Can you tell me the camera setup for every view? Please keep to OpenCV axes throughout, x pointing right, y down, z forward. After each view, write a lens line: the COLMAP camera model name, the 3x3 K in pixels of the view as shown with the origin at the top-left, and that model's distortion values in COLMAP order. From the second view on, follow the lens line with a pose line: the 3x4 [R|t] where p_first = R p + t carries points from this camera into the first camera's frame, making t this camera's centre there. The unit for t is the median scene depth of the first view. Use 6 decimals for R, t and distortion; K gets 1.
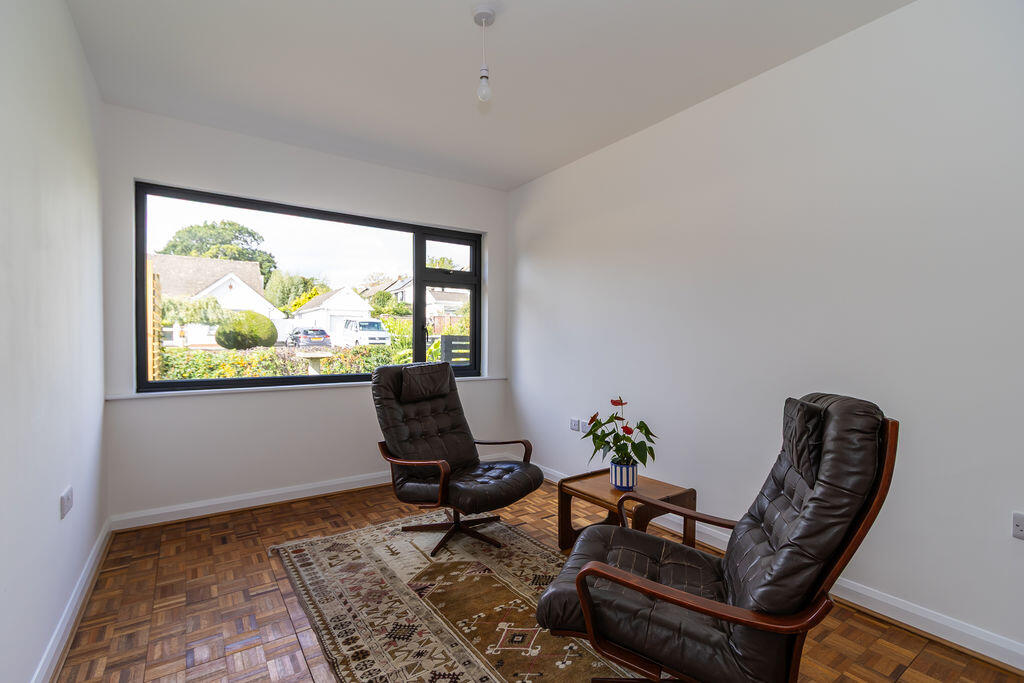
lens RADIAL K [[467.1, 0, 509.5], [0, 467.1, 342.7], [0, 0, 1]] dist [-0.003011, 0.000005]
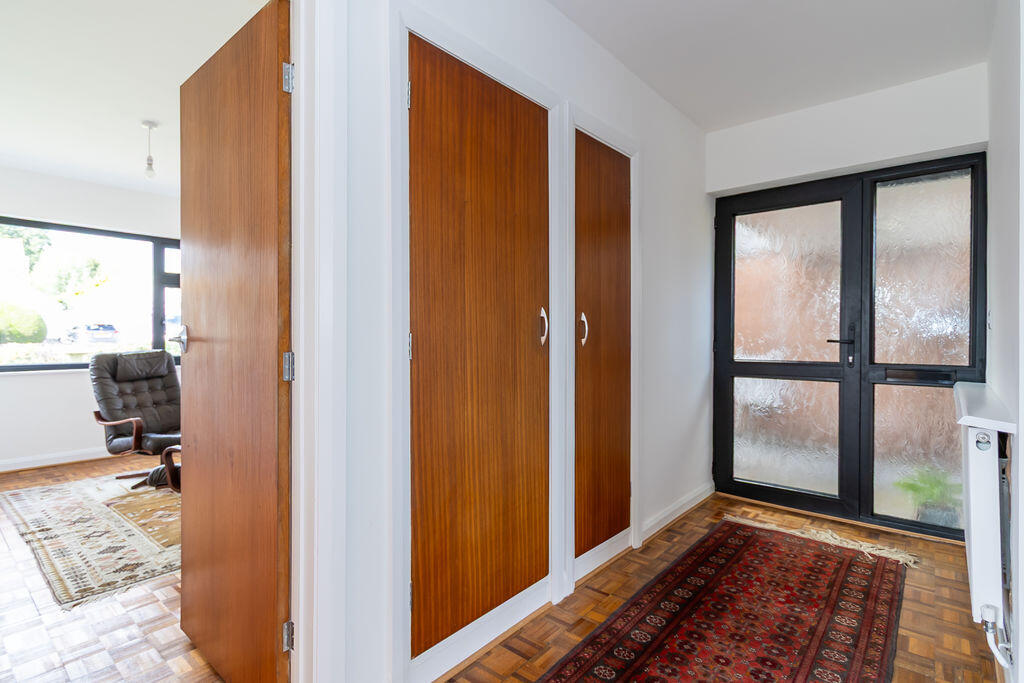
lens RADIAL K [[512.0, 0, 507.4], [0, 512.0, 335.9], [0, 0, 1]] dist [0.000421, -0.001375]
pose [[0.966546, -0.003732, 0.256467, 0.427973], [0.005134, 0.999975, -0.004799, 0.014178], [-0.256442, 0.005955, 0.966541, -0.616771]]
